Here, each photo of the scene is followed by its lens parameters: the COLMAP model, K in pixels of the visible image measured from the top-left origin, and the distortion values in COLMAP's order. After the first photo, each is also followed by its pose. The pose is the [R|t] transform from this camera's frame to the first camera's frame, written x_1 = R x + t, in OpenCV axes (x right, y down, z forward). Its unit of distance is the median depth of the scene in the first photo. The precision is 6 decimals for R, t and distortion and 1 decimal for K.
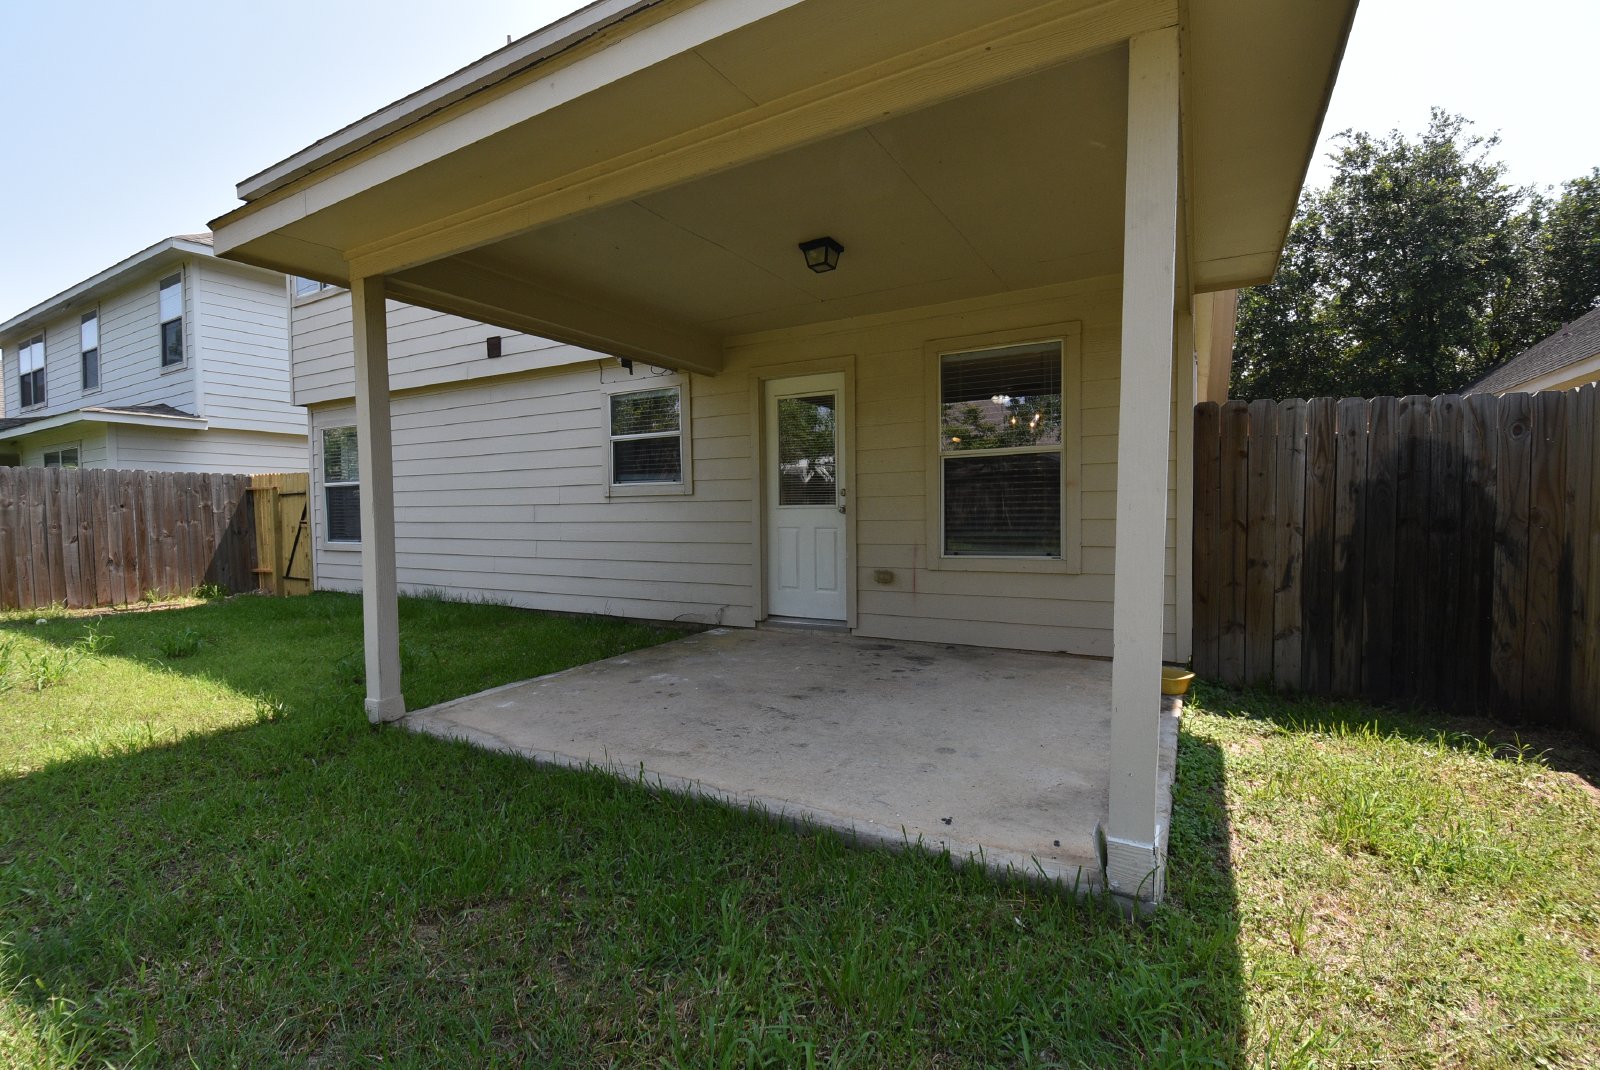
lens RADIAL K [[699.0, 0, 811.9], [0, 699.0, 536.6], [0, 0, 1]] dist [-0.008154, -0.008422]
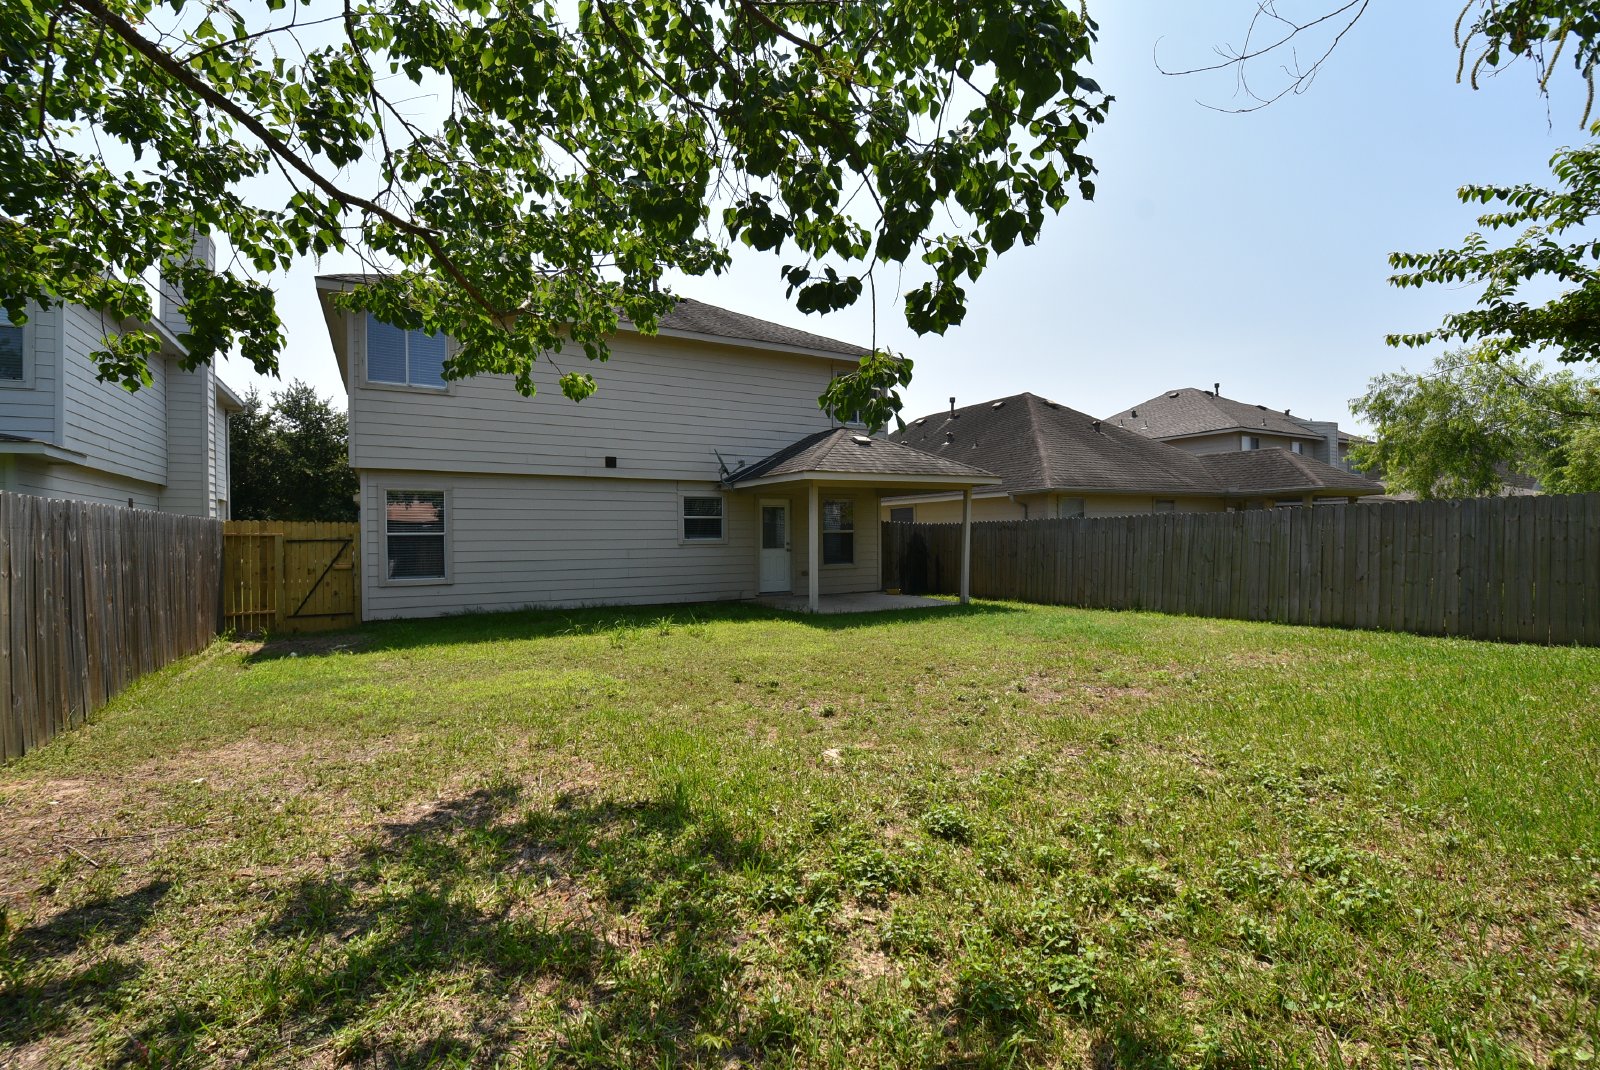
lens RADIAL K [[699.0, 0, 804.9], [0, 699.0, 539.5], [0, 0, 1]] dist [-0.008154, -0.008422]
pose [[0.510579, 0.002803, 0.859827, -2.015275], [0.035710, 0.999063, -0.024462, -0.010334], [-0.859089, 0.043194, 0.510000, -0.397457]]
